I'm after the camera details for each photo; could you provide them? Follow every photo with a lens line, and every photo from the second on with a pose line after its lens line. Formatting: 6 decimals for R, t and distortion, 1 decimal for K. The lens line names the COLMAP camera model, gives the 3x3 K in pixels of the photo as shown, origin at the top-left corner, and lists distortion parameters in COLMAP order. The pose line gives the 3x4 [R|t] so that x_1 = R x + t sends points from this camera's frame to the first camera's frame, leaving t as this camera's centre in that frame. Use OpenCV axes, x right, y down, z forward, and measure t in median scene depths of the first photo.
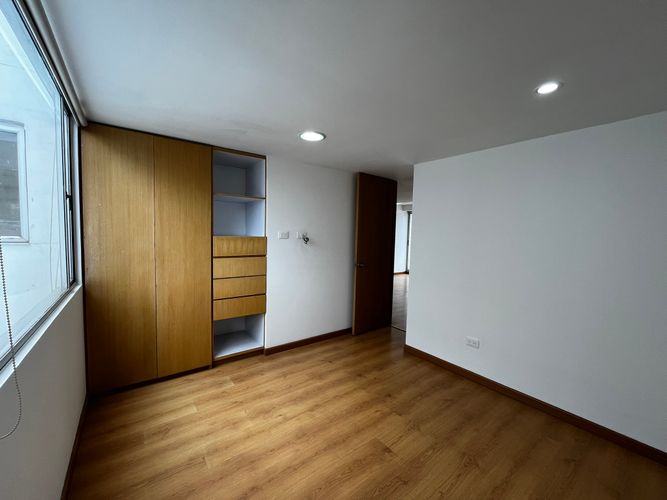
lens RADIAL K [[271.7, 0, 332.9], [0, 271.7, 250.5], [0, 0, 1]] dist [0.001591, 0.000309]
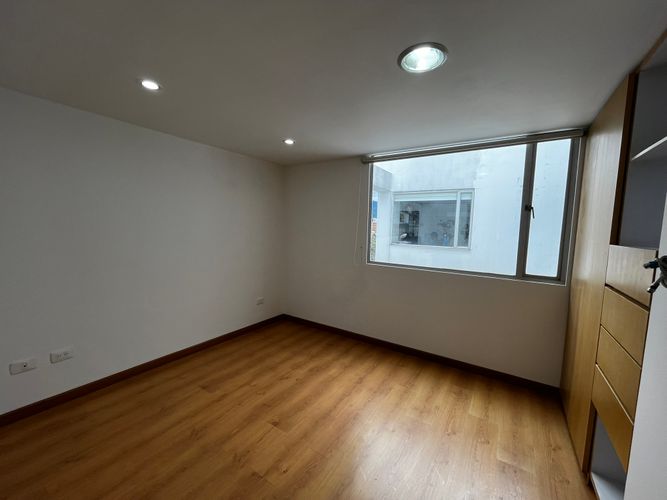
lens RADIAL K [[271.7, 0, 331.7], [0, 271.7, 249.4], [0, 0, 1]] dist [0.001591, 0.000309]
pose [[-0.942743, -0.025633, -0.332533, 0.350037], [-0.074381, 0.988090, 0.134709, -0.105360], [0.325120, 0.151730, -0.933421, 1.876591]]
